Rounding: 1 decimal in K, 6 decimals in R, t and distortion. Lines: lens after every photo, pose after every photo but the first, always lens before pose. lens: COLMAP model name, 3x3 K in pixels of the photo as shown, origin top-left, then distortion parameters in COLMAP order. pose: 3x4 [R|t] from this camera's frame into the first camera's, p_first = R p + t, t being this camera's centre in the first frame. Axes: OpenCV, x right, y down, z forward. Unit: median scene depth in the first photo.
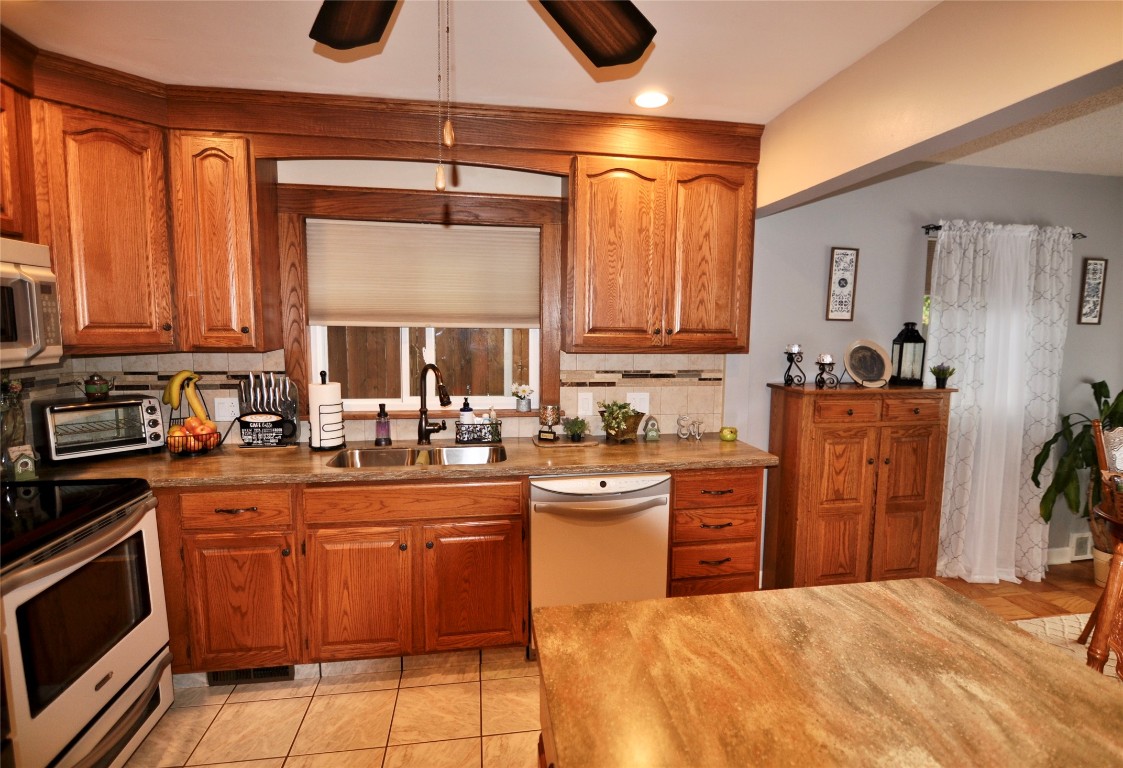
lens RADIAL K [[570.9, 0, 577.2], [0, 570.9, 386.0], [0, 0, 1]] dist [-0.005314, -0.011544]
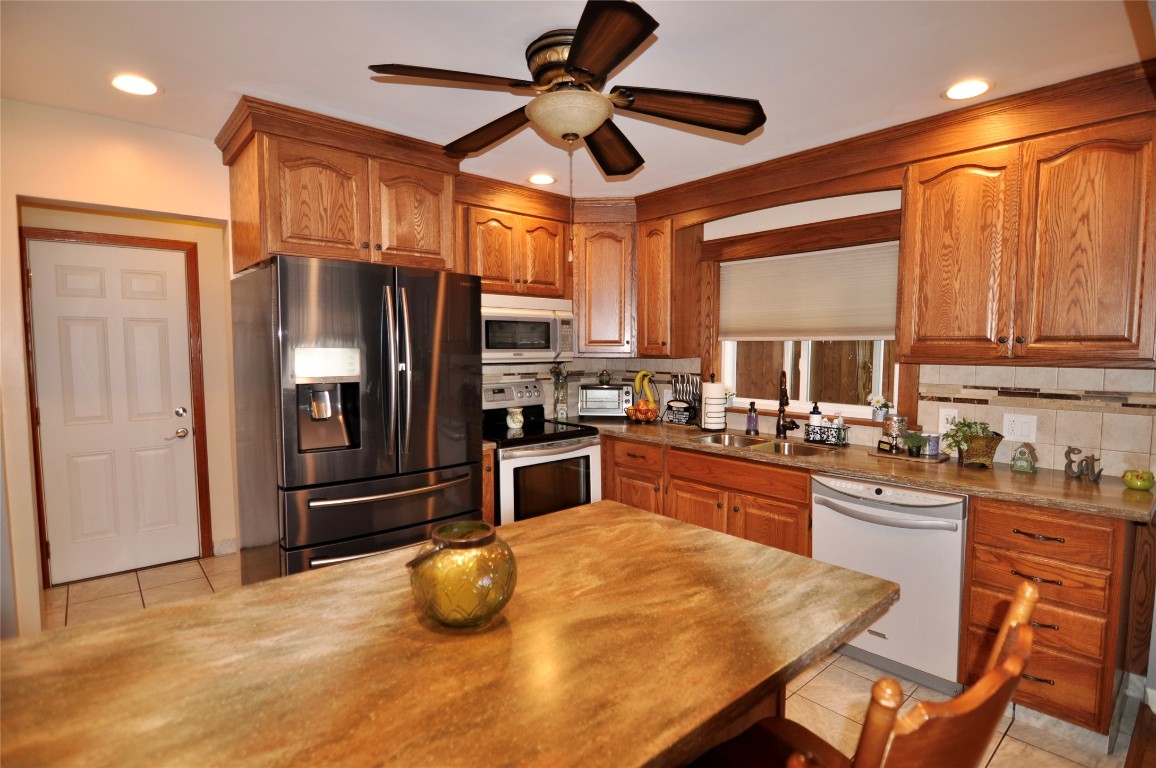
lens RADIAL K [[570.8, 0, 580.1], [0, 570.8, 388.1], [0, 0, 1]] dist [-0.000776, -0.014618]
pose [[0.520338, 0.050948, -0.852439, 0.557167], [-0.085068, 0.996346, 0.007622, 0.025073], [0.849713, 0.068549, 0.522770, 0.015776]]
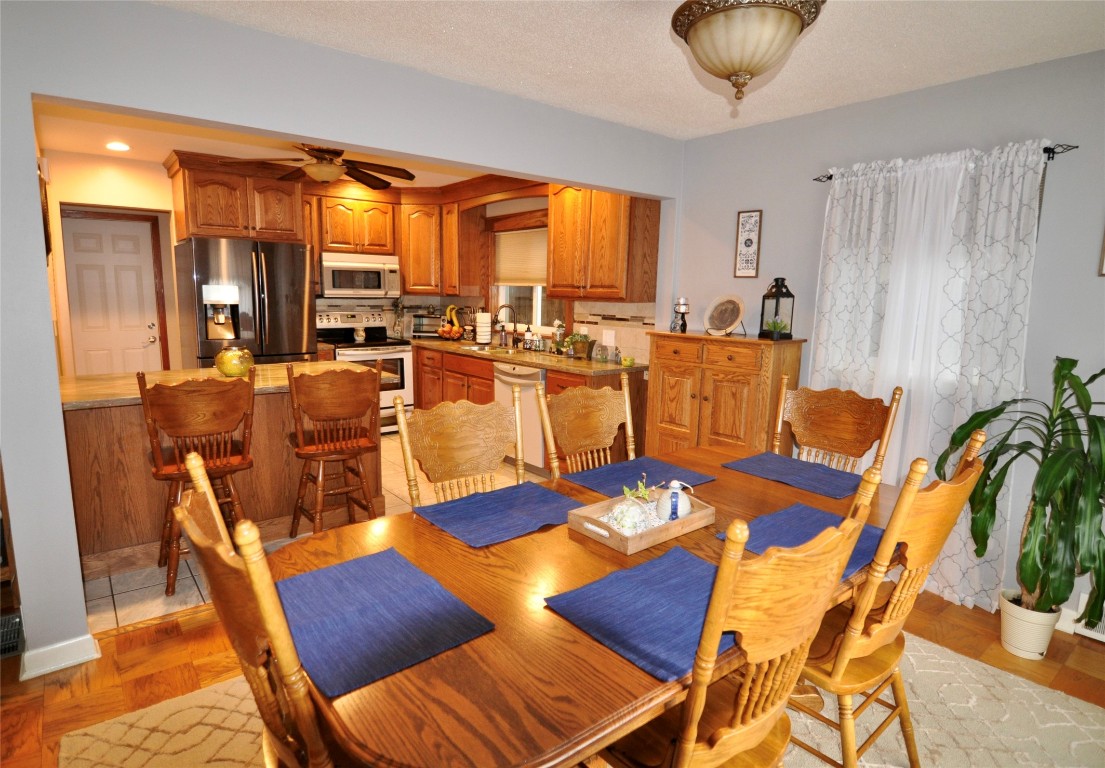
lens RADIAL K [[591.7, 0, 529.5], [0, 591.7, 385.7], [0, 0, 1]] dist [0.001873, -0.016273]
pose [[0.468798, 0.137678, -0.872510, 1.579434], [-0.104515, 0.989485, 0.099980, 0.025809], [0.877100, 0.044320, 0.478258, 0.117800]]
